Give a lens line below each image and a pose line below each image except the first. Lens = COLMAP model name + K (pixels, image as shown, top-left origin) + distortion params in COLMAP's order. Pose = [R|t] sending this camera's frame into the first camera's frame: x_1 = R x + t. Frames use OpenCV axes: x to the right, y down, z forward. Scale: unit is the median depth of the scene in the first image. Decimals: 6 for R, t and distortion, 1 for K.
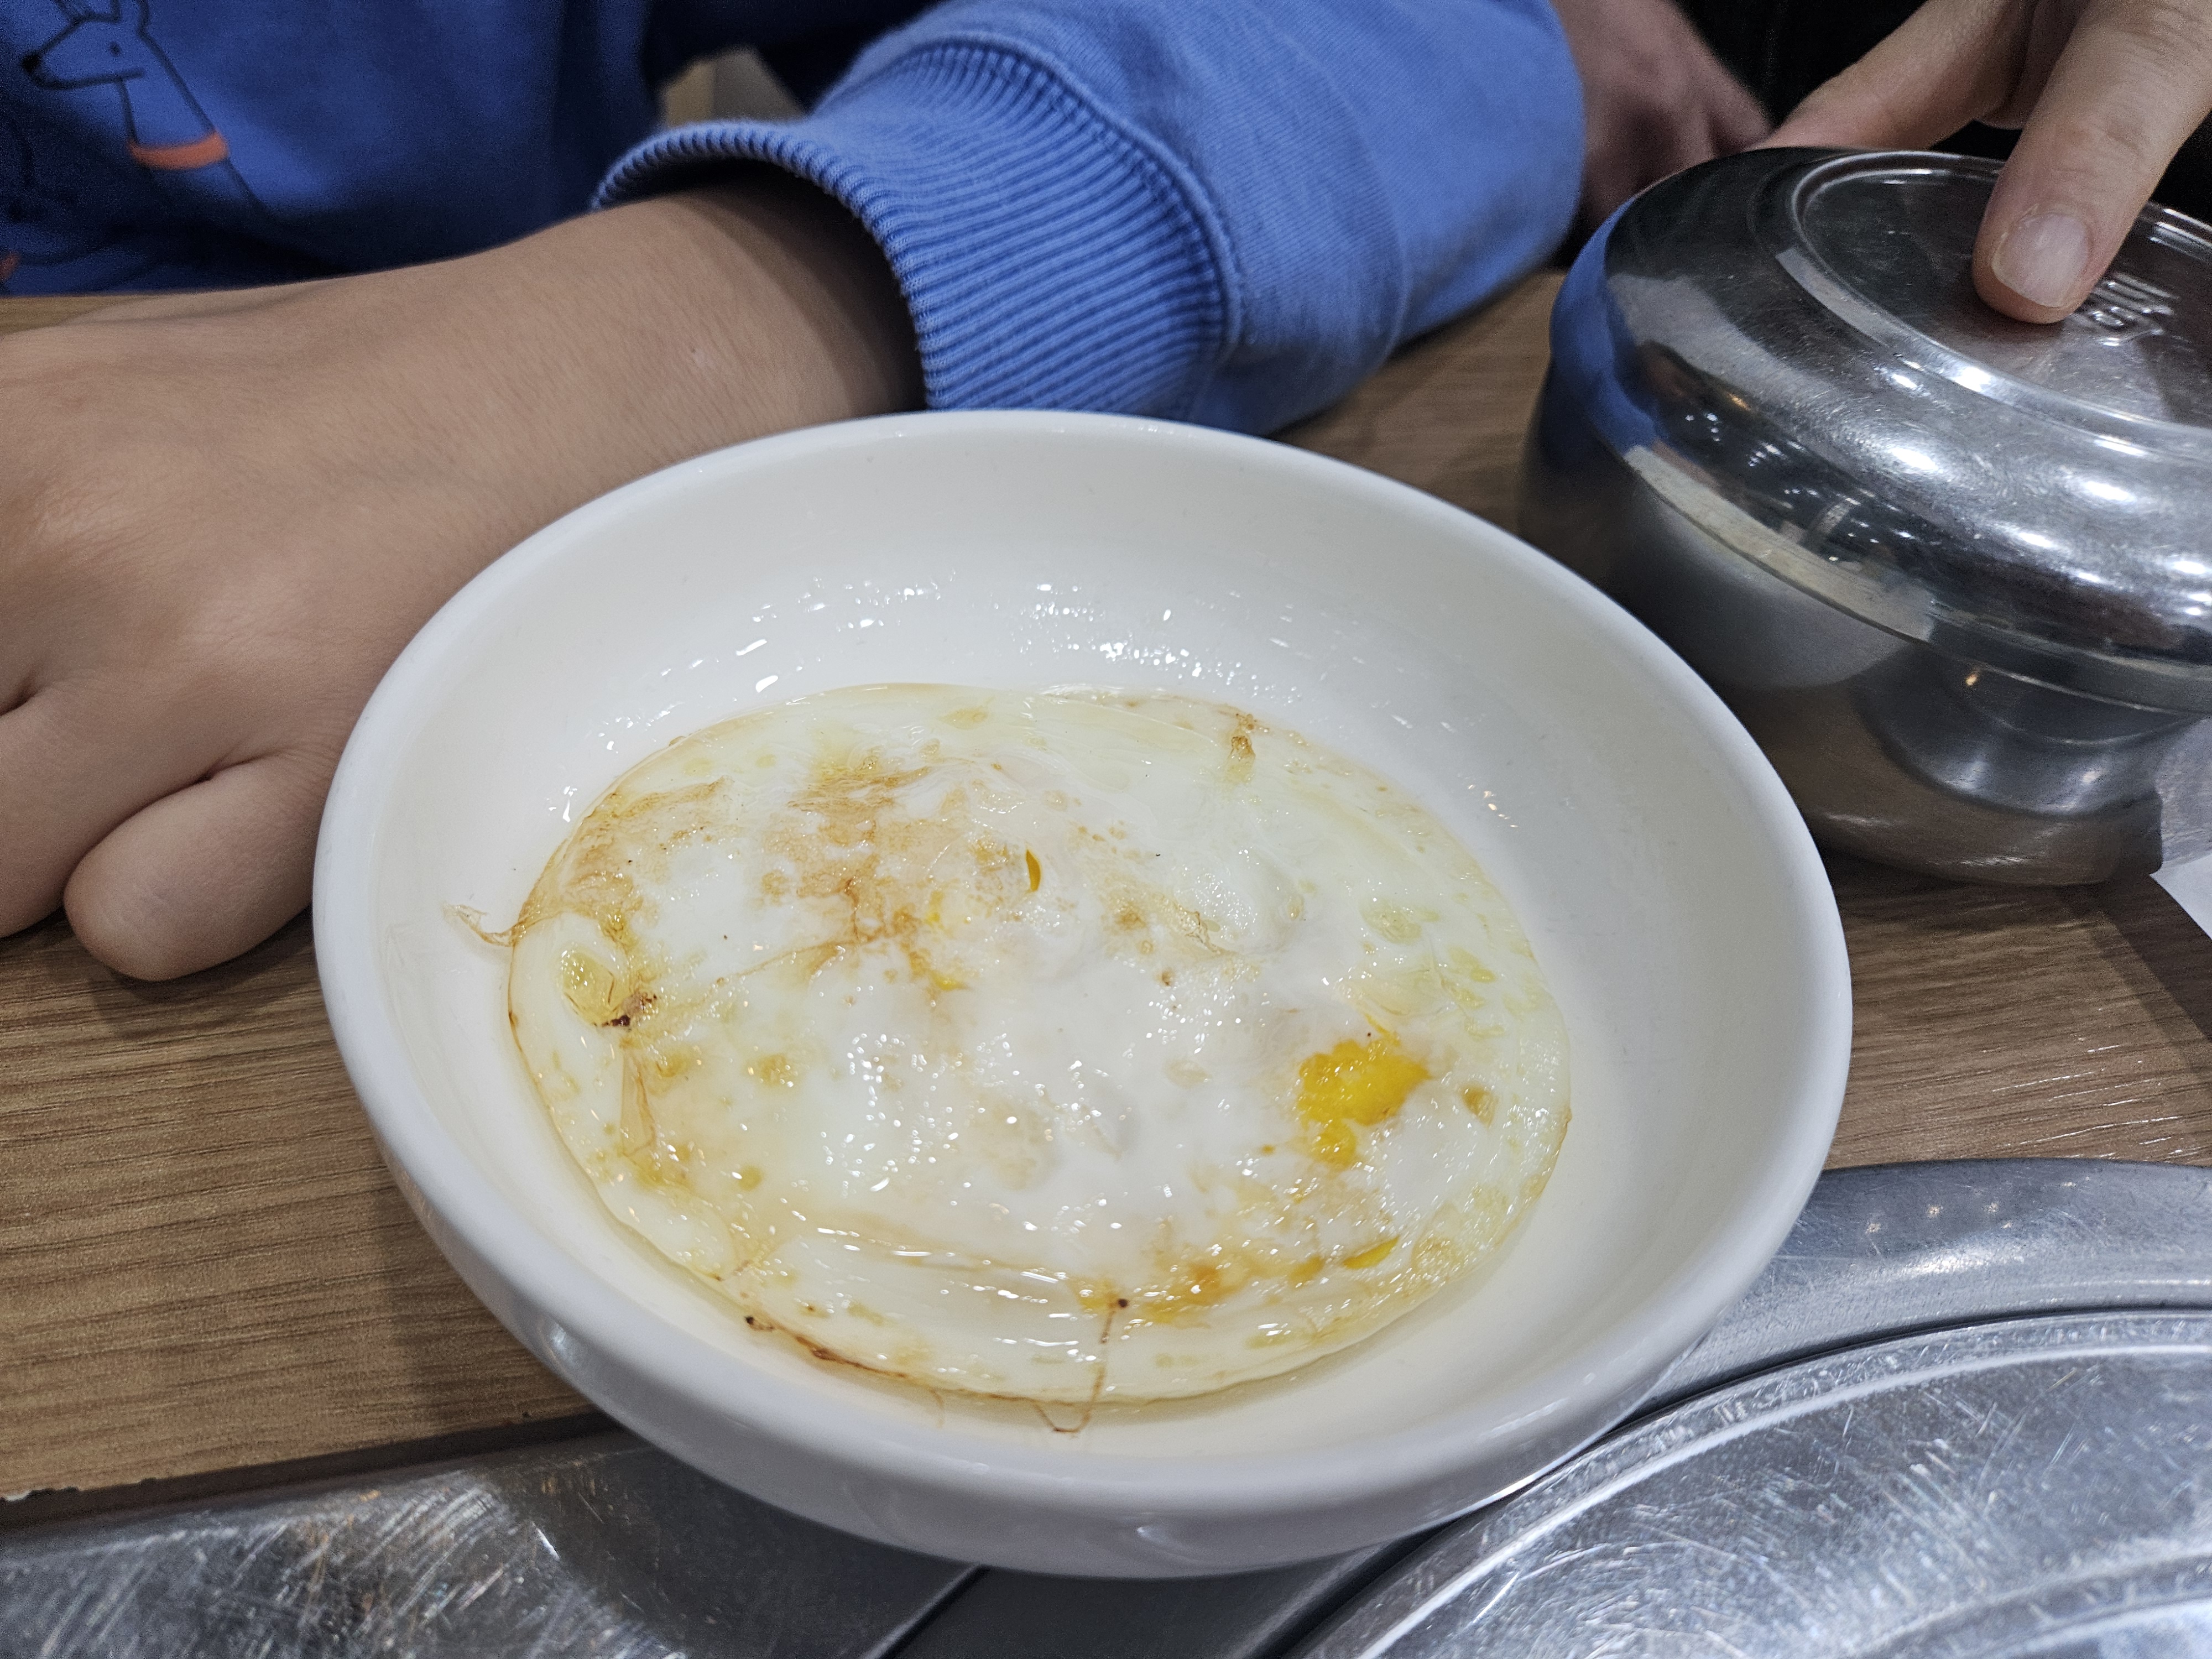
lens RADIAL K [[1465.3, 0, 1107.3], [0, 1465.3, 821.1], [0, 0, 1]] dist [0.010701, 0.001790]
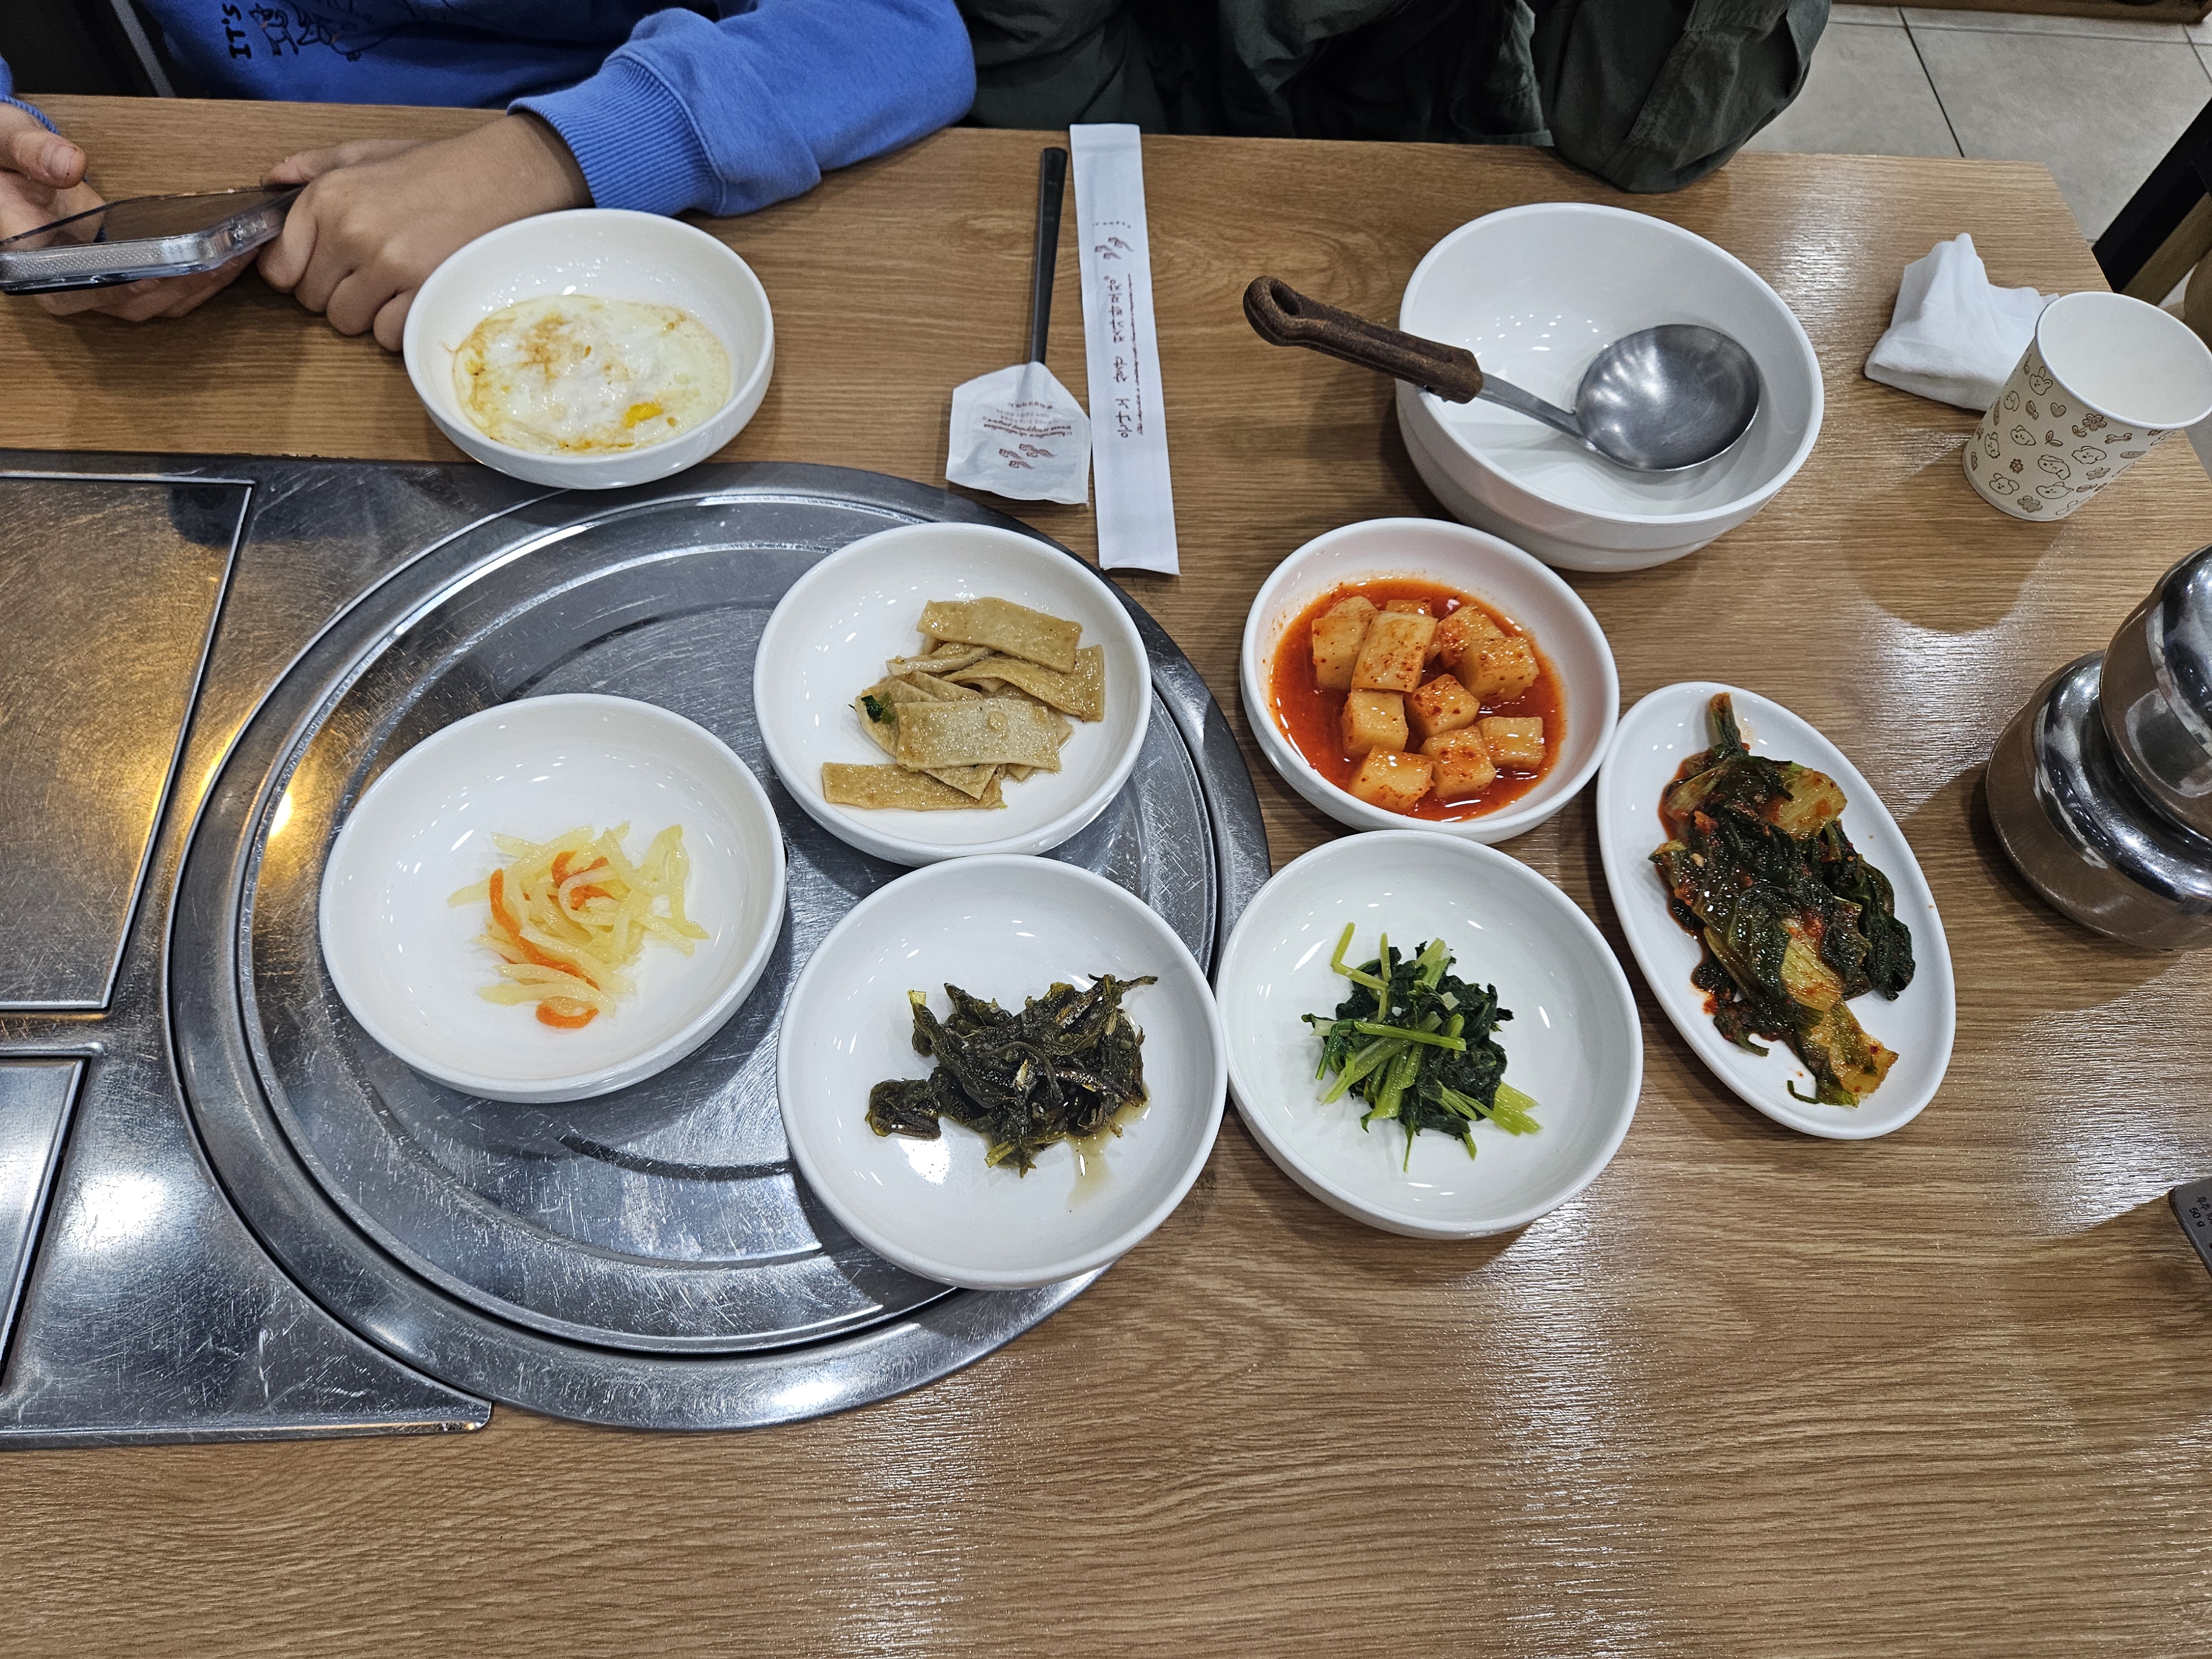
lens RADIAL K [[1465.3, 0, 1107.7], [0, 1465.3, 836.3], [0, 0, 1]] dist [0.010701, 0.001790]
pose [[0.982660, 0.153191, -0.104461, 1.973442], [-0.118918, 0.952947, 0.278837, 0.008183], [0.142261, -0.261580, 0.954640, -2.935247]]
